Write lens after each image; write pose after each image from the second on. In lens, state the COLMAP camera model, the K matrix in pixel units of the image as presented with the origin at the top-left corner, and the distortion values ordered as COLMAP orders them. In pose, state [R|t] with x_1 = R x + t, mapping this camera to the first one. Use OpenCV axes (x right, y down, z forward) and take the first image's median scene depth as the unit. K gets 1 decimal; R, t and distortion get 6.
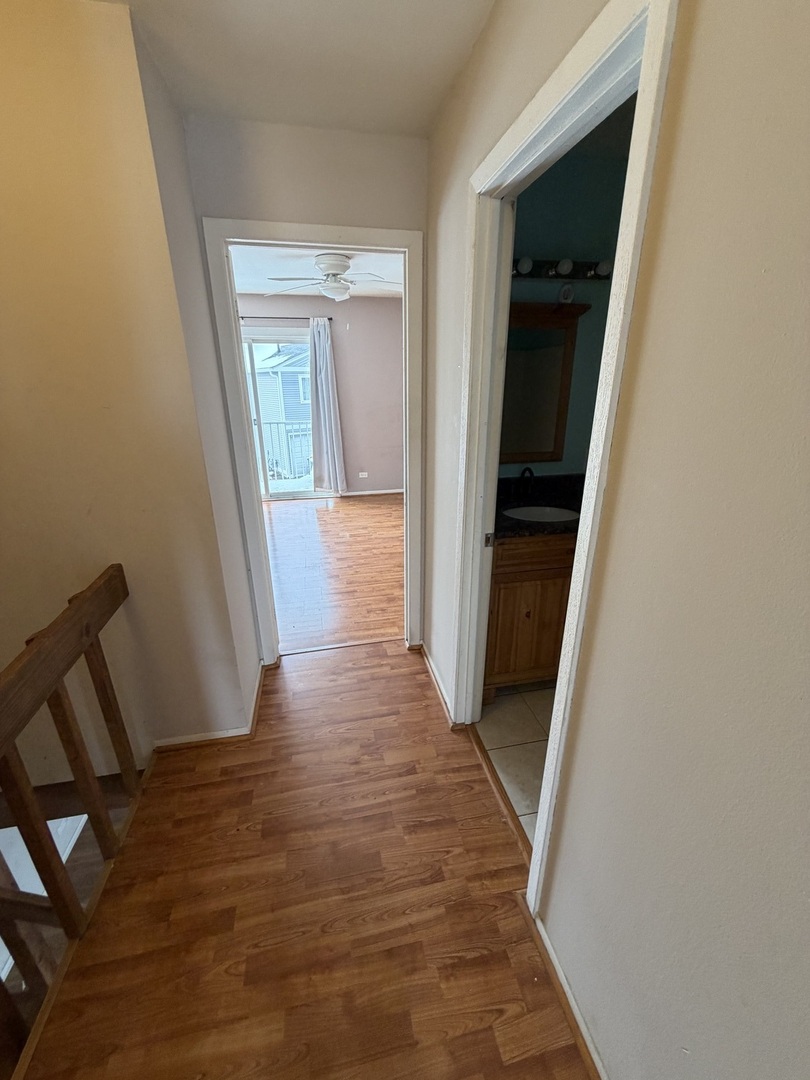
lens RADIAL K [[430.7, 0, 404.7], [0, 430.7, 535.1], [0, 0, 1]] dist [0.000110, 0.000581]
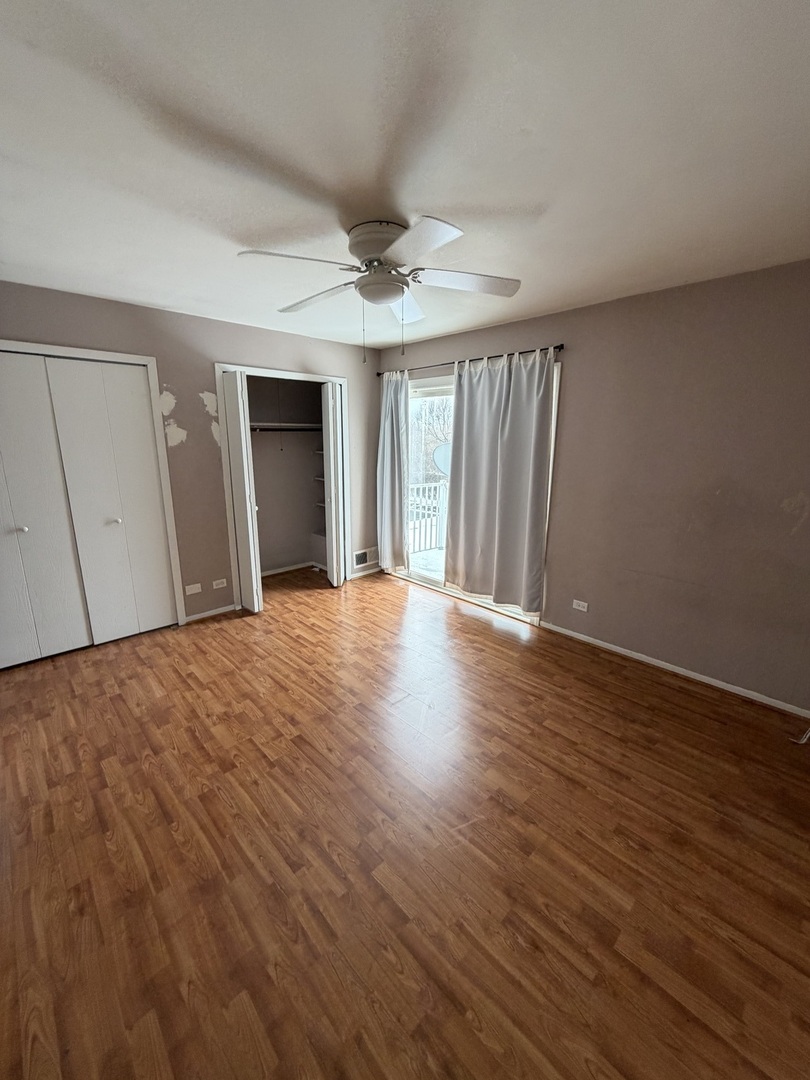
lens RADIAL K [[430.7, 0, 404.7], [0, 430.7, 535.1], [0, 0, 1]] dist [0.000110, 0.000581]
pose [[0.527348, 0.198838, -0.826055, 0.308451], [-0.300779, 0.952961, 0.037371, -0.238707], [0.794630, 0.228753, 0.562349, 0.634272]]
